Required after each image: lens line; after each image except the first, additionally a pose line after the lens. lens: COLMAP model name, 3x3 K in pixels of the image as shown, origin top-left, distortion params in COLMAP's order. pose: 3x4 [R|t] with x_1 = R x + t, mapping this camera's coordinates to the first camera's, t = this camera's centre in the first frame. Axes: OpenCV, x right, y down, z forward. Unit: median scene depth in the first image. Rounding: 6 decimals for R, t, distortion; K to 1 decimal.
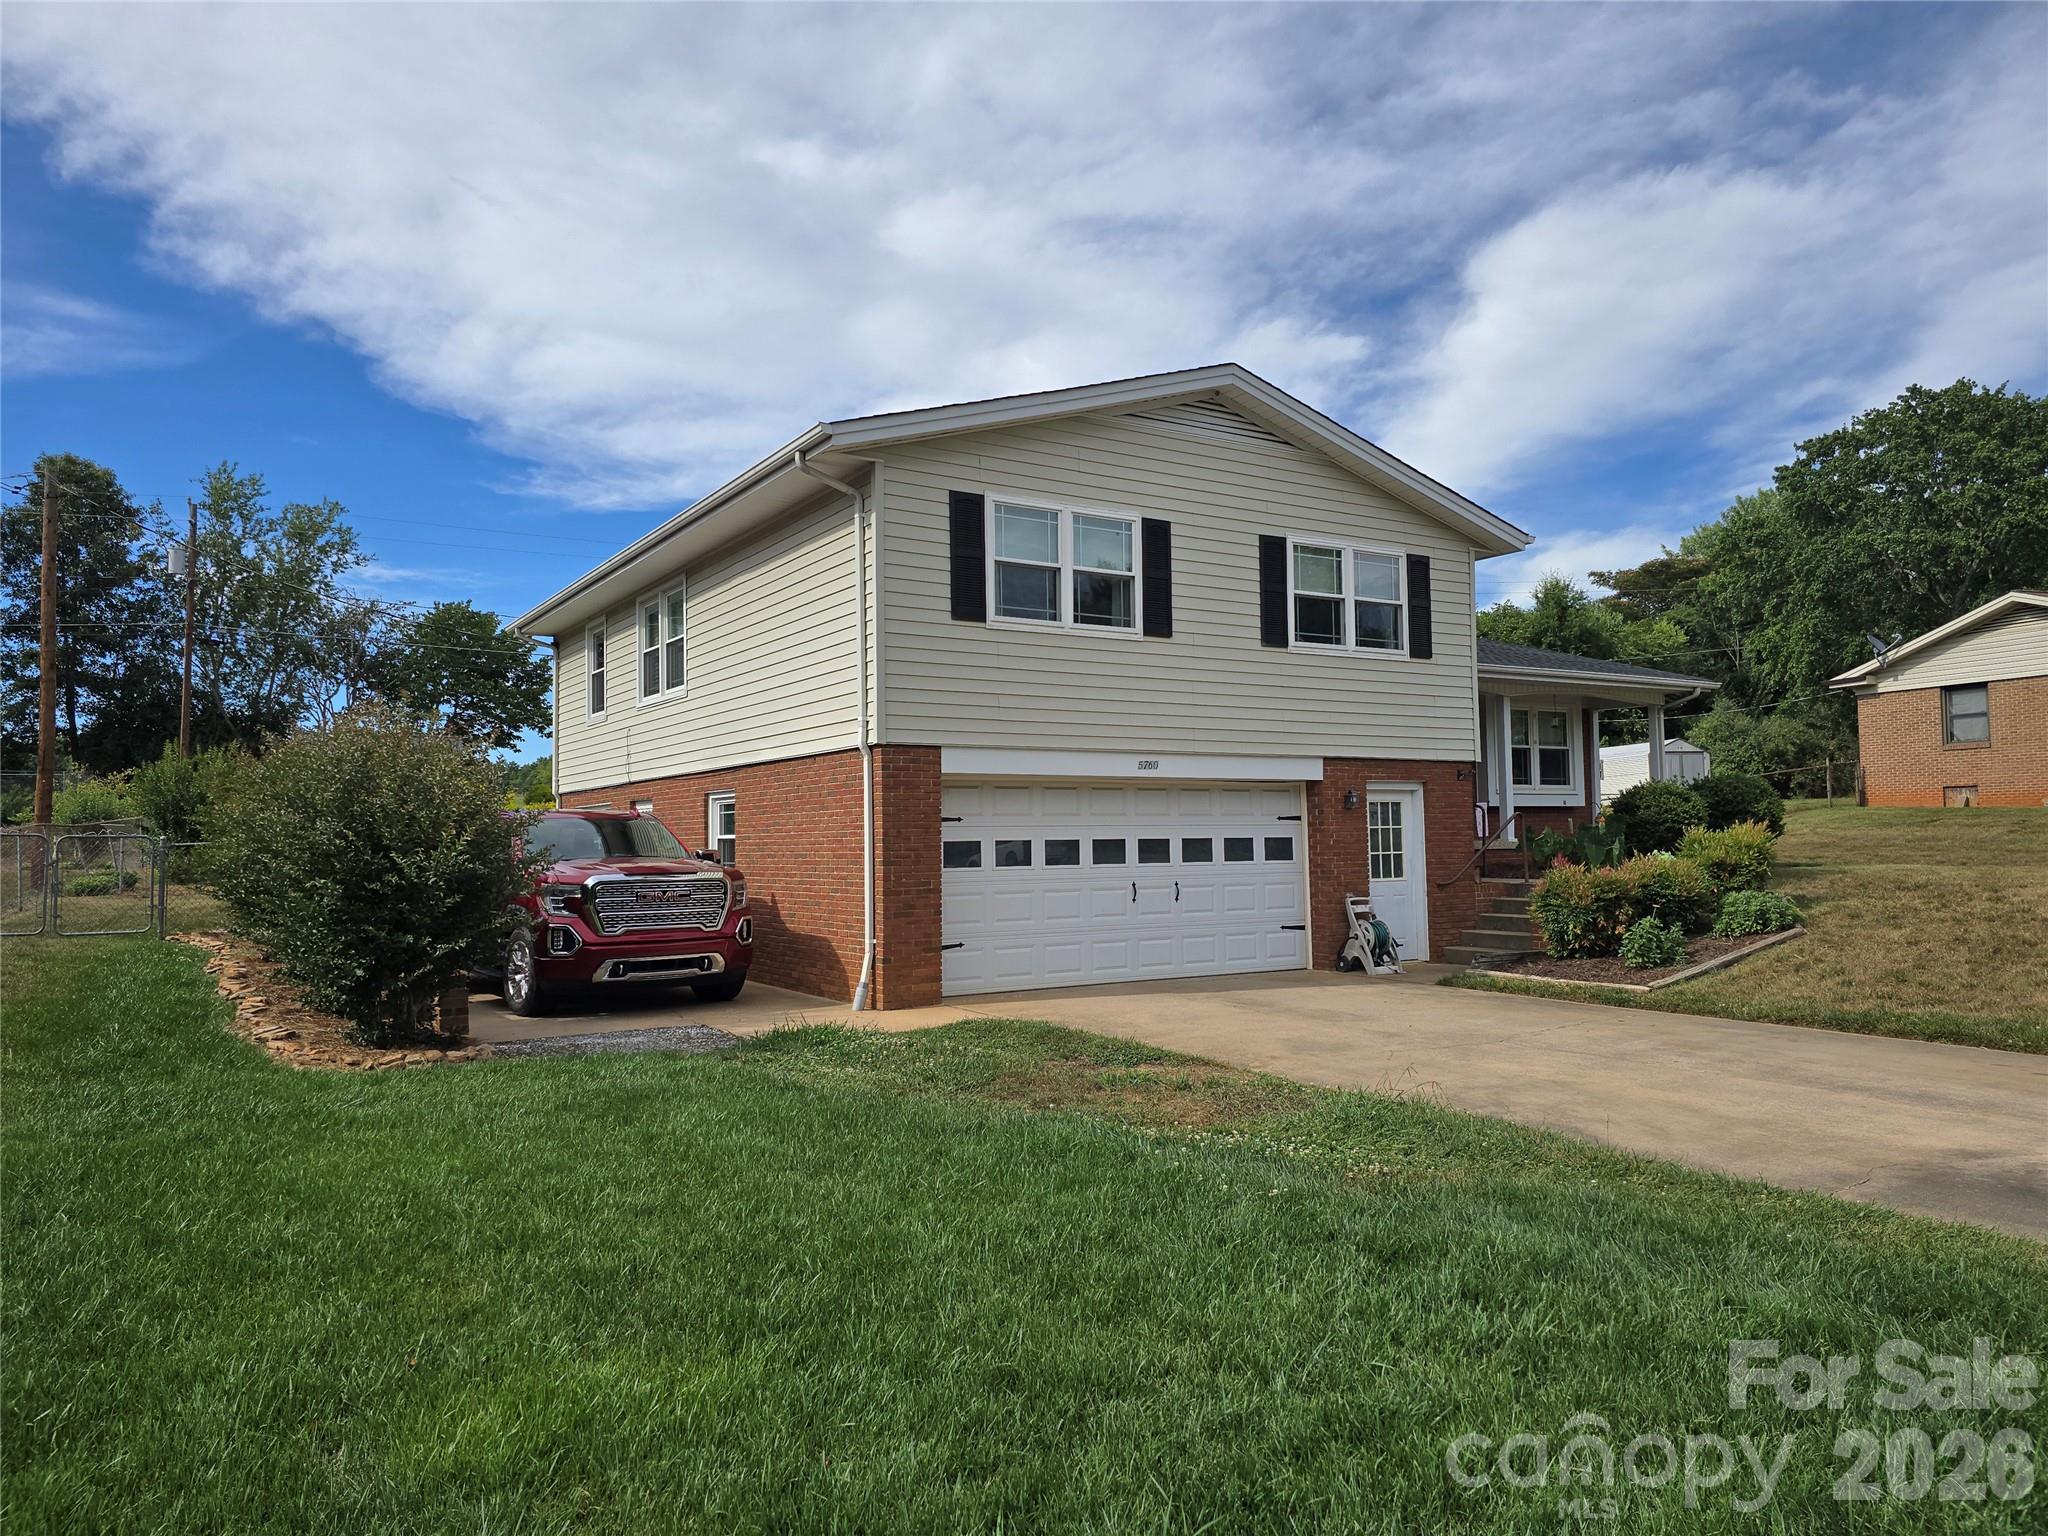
lens RADIAL K [[1381.0, 0, 1024.0], [0, 1381.0, 768.0], [0, 0, 1]] dist [0.006740, 0.003218]
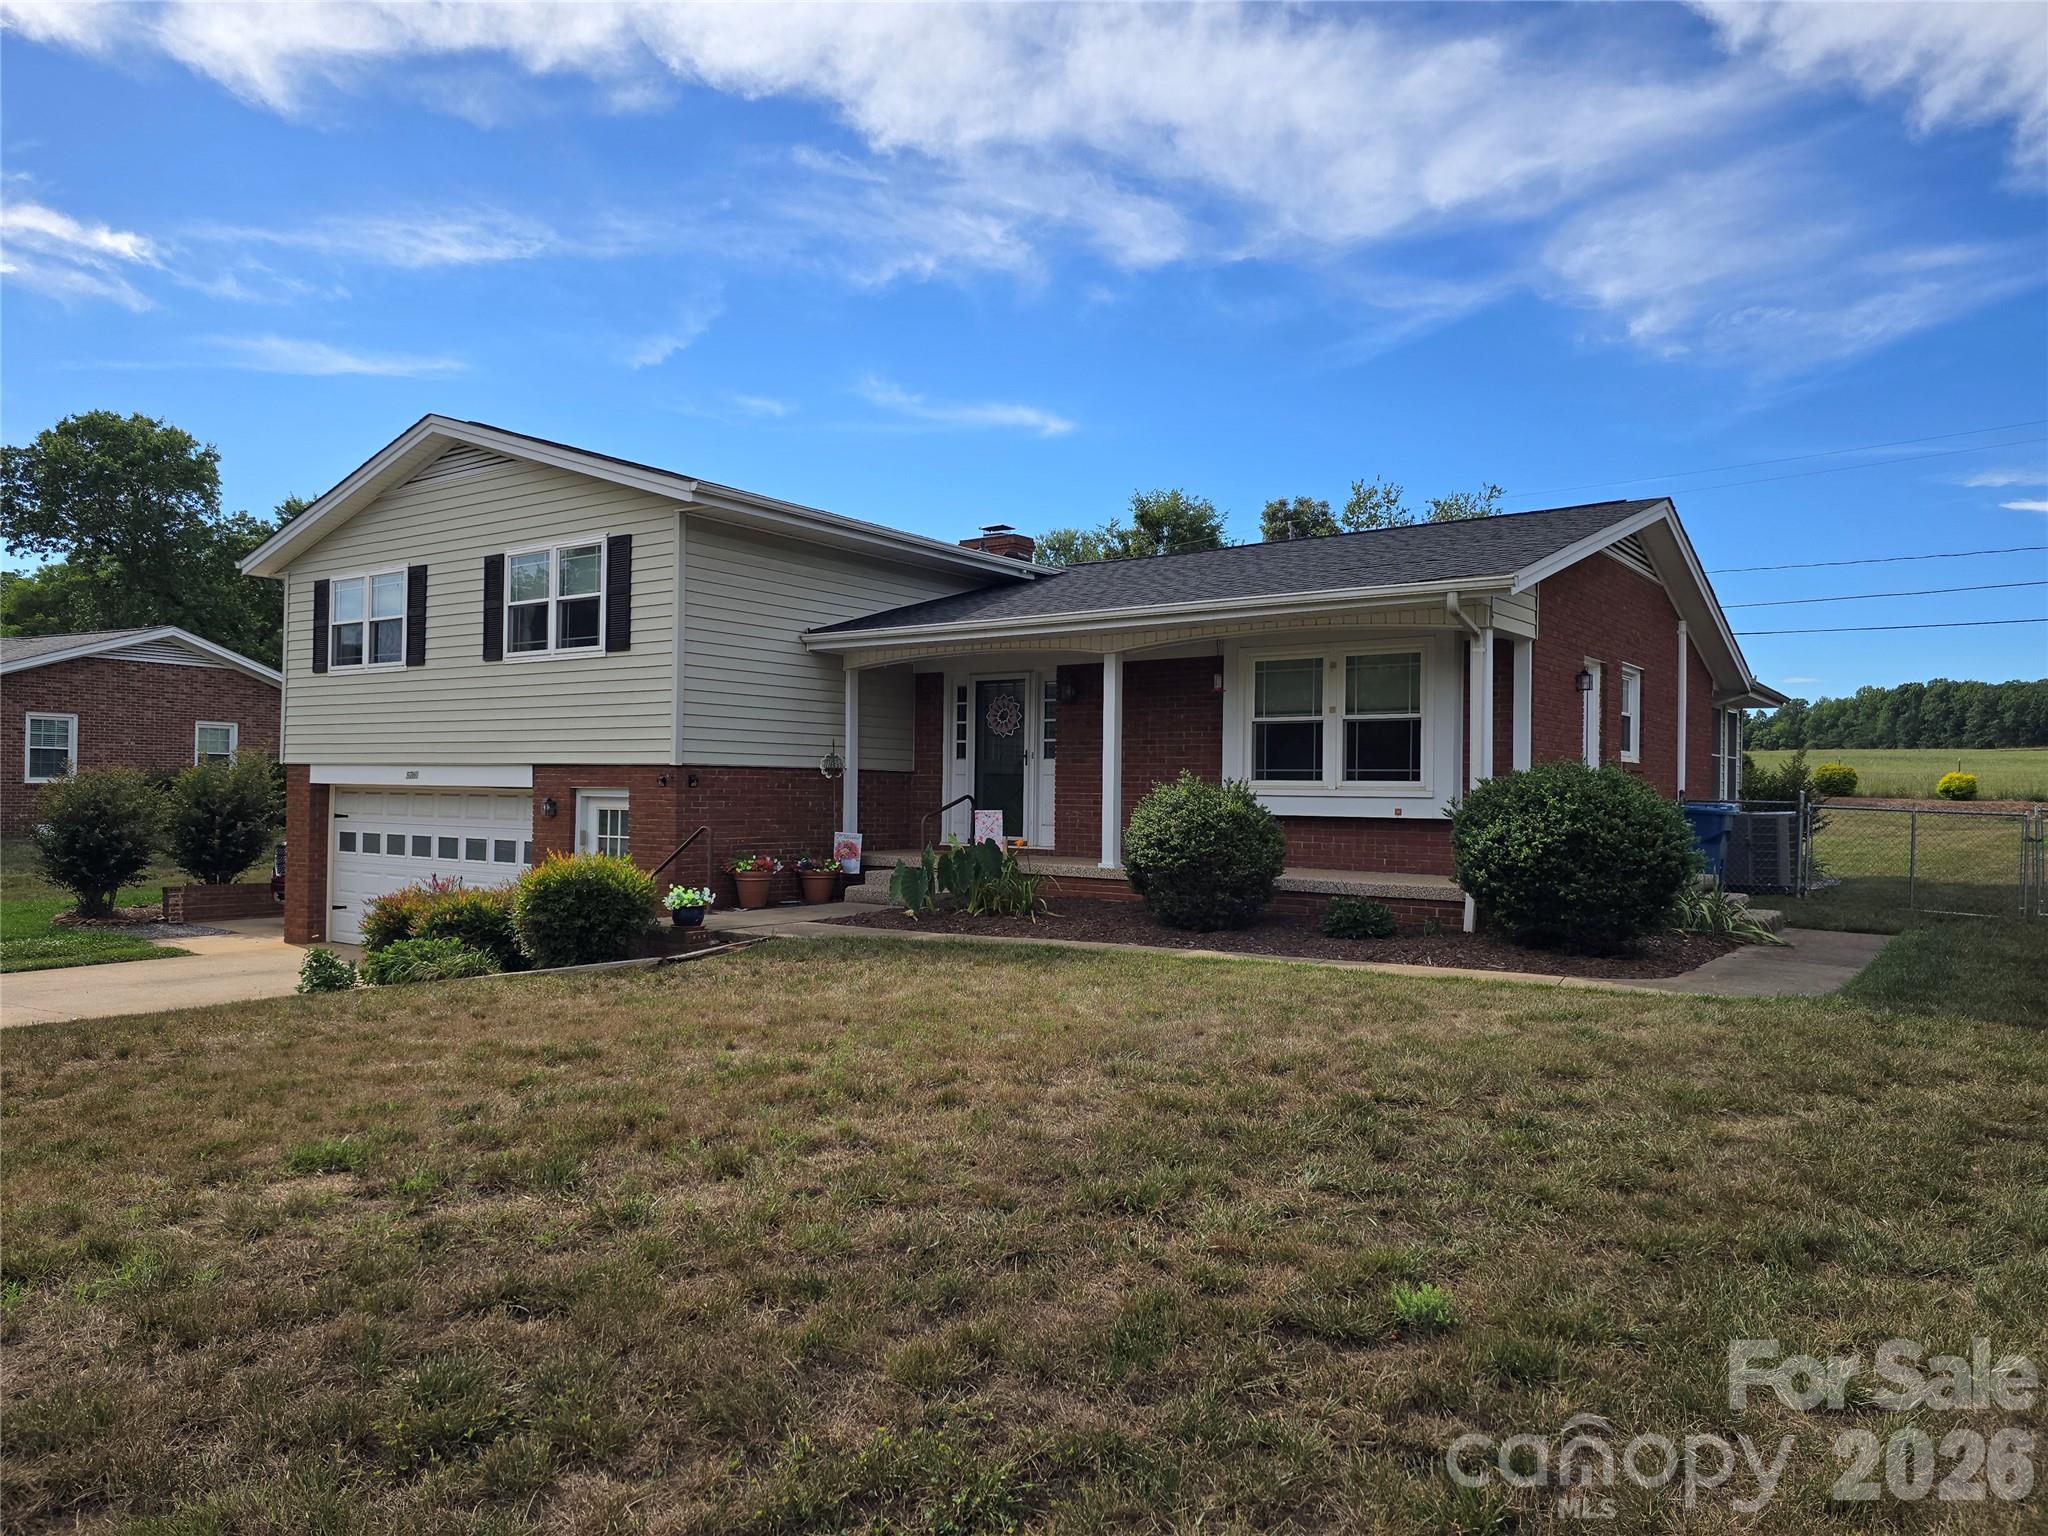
lens RADIAL K [[1361.0, 0, 1024.0], [0, 1361.0, 768.0], [0, 0, 1]] dist [0.142319, -0.129366]
pose [[0.362603, 0.001305, -0.931943, 1.292907], [0.030262, 0.999455, 0.013174, -0.007536], [0.931452, -0.032979, 0.362366, 0.974761]]
